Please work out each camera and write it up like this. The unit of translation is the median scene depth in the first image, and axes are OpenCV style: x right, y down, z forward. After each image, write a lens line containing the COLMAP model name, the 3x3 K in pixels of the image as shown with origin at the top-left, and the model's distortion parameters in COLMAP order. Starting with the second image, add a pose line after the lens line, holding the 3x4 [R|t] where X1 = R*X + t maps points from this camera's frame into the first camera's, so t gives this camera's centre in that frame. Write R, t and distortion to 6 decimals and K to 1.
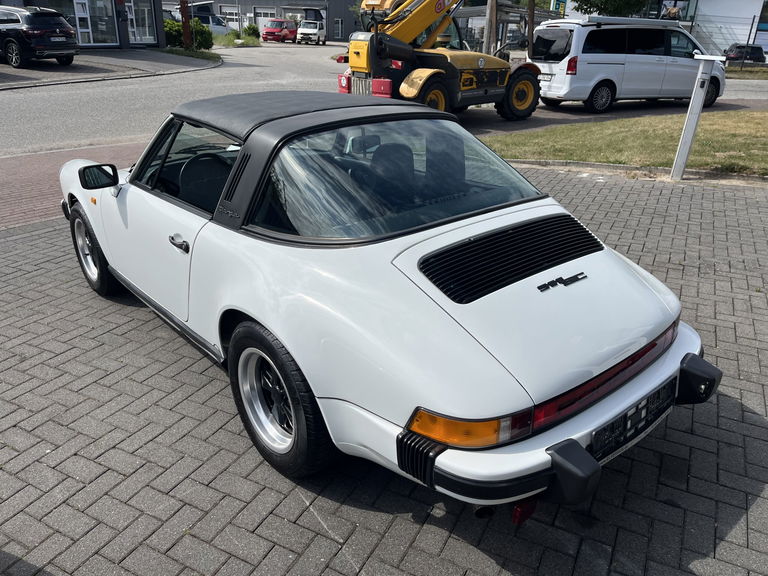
lens RADIAL K [[582.7, 0, 386.0], [0, 582.7, 287.9], [0, 0, 1]] dist [0.033560, -0.011059]
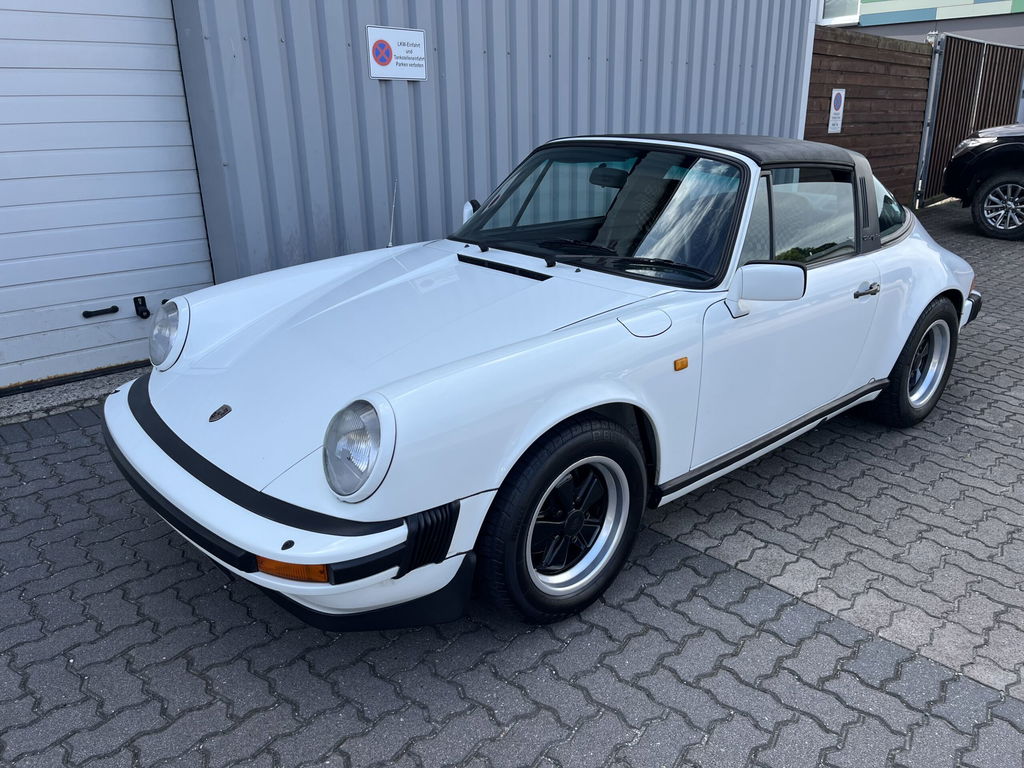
lens RADIAL K [[775.1, 0, 512.0], [0, 775.1, 384.0], [0, 0, 1]] dist [0.052324, -0.057964]
pose [[-0.004087, -0.346042, 0.938210, -1.626857], [0.381827, 0.866592, 0.321290, -0.581268], [-0.924225, 0.359547, 0.128586, 1.498144]]
